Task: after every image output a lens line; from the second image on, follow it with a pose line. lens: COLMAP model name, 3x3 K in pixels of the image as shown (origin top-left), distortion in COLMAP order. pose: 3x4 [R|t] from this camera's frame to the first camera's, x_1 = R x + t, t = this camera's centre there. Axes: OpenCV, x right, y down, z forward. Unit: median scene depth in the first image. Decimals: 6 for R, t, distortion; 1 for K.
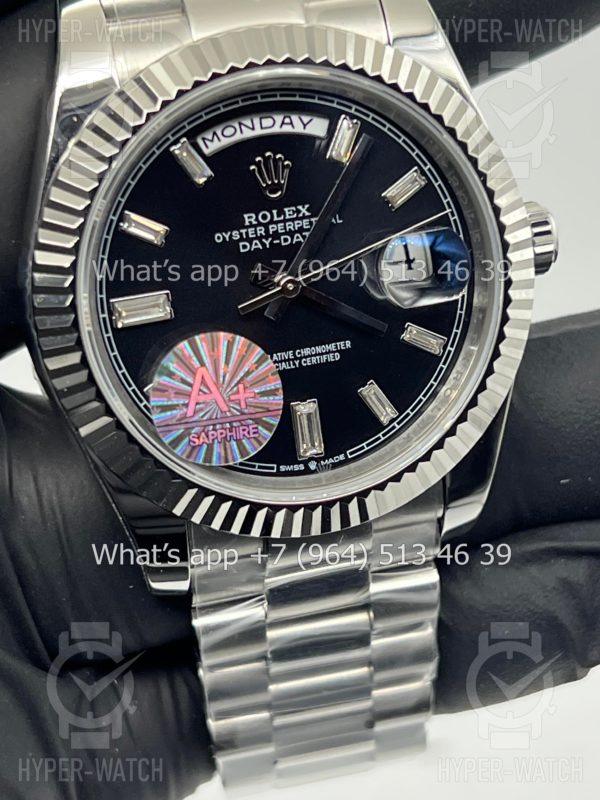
lens RADIAL K [[1929.1, 0, 298.3], [0, 1929.1, 396.6], [0, 0, 1]] dist [0.233049, 0.000000]
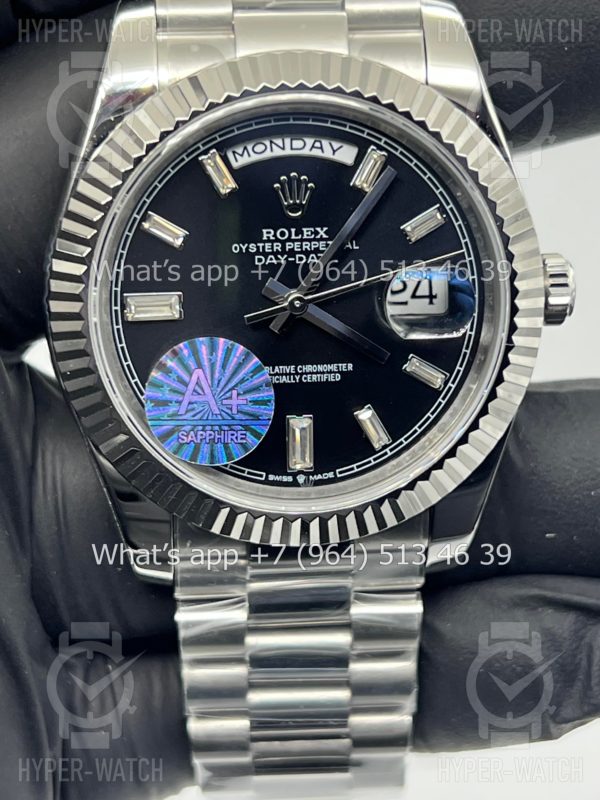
lens RADIAL K [[1929.1, 0, 298.2], [0, 1929.1, 396.7], [0, 0, 1]] dist [0.233049, 0.000000]
pose [[0.982839, 0.134489, -0.126255, 0.133032], [-0.136984, 0.990509, -0.011251, 0.003978], [0.123544, 0.028352, 0.991934, -0.024061]]
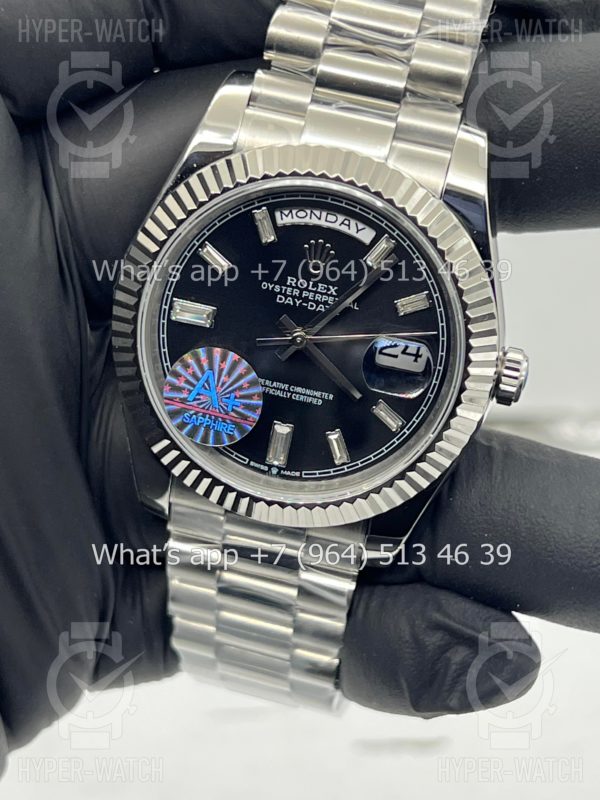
lens RADIAL K [[1929.1, 0, 297.5], [0, 1929.1, 396.5], [0, 0, 1]] dist [0.233049, 0.000000]
pose [[0.876094, 0.395075, -0.276359, 0.373367], [-0.375934, 0.918645, 0.121511, -0.180791], [0.301882, -0.002562, 0.953342, -0.256335]]
